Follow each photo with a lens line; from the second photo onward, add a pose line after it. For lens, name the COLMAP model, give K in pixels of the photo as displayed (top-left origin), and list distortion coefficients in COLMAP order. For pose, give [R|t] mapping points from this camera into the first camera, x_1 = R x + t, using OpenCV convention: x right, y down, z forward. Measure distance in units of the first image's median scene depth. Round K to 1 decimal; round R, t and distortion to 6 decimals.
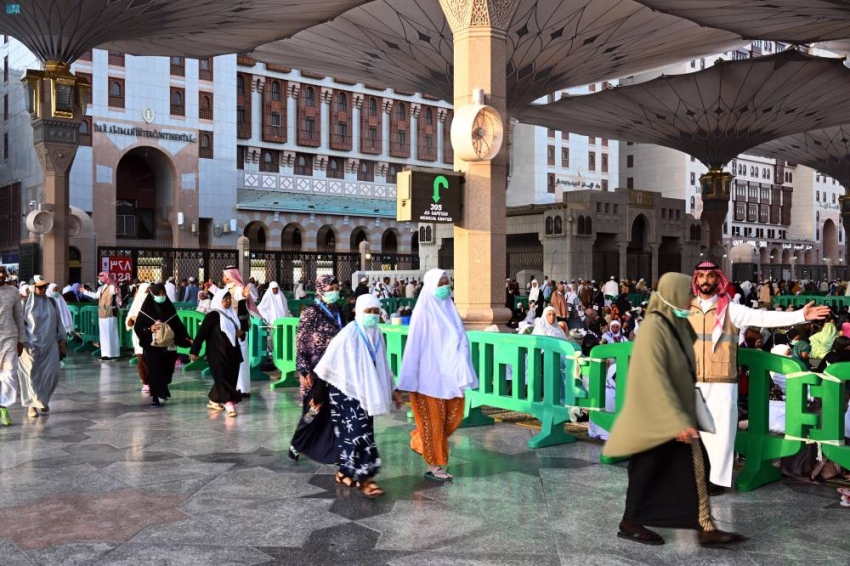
lens RADIAL K [[870.0, 0, 424.5], [0, 870.0, 282.0], [0, 0, 1]] dist [-0.003160, 0.000000]
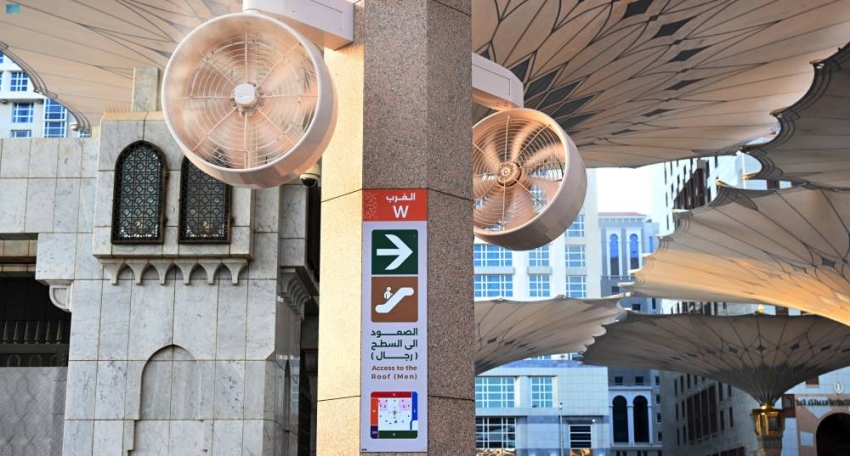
lens RADIAL K [[1268.1, 0, 424.6], [0, 1268.1, 228.3], [0, 0, 1]] dist [-0.014245, 0.000000]
pose [[0.786454, -0.143881, -0.600657, 0.337601], [0.000286, 0.972574, -0.232594, 0.005332], [0.617649, 0.182753, 0.764926, -0.789613]]
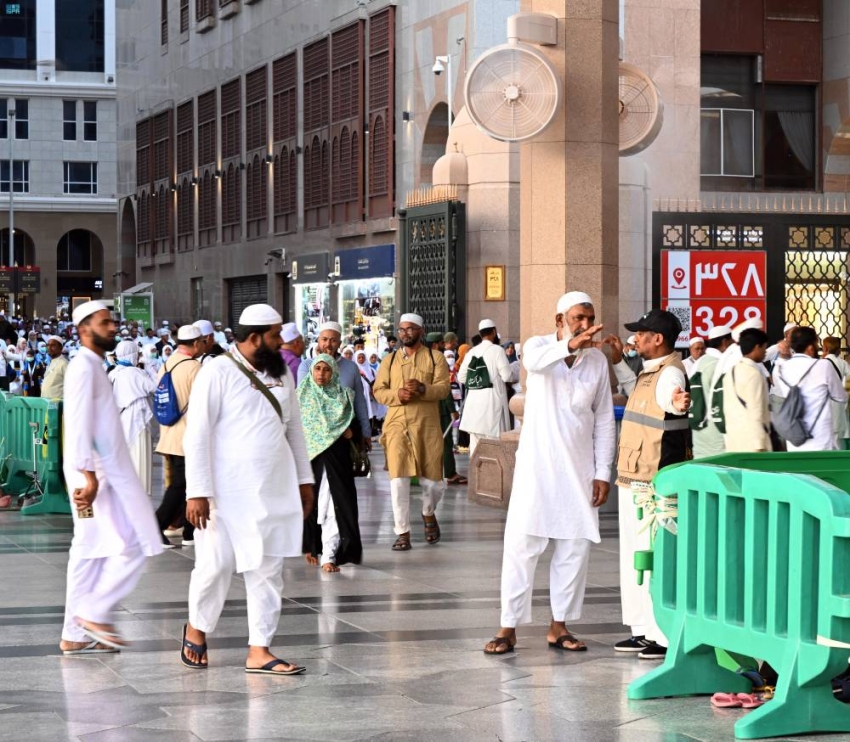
lens RADIAL K [[2452.9, 0, 425.2], [0, 2452.9, 370.9], [0, 0, 1]] dist [0.074404, 0.000000]
pose [[0.918834, 0.006346, -0.394594, -0.126620], [-0.001383, 0.999916, 0.012861, 0.000205], [0.394643, -0.011272, 0.918766, 0.235394]]
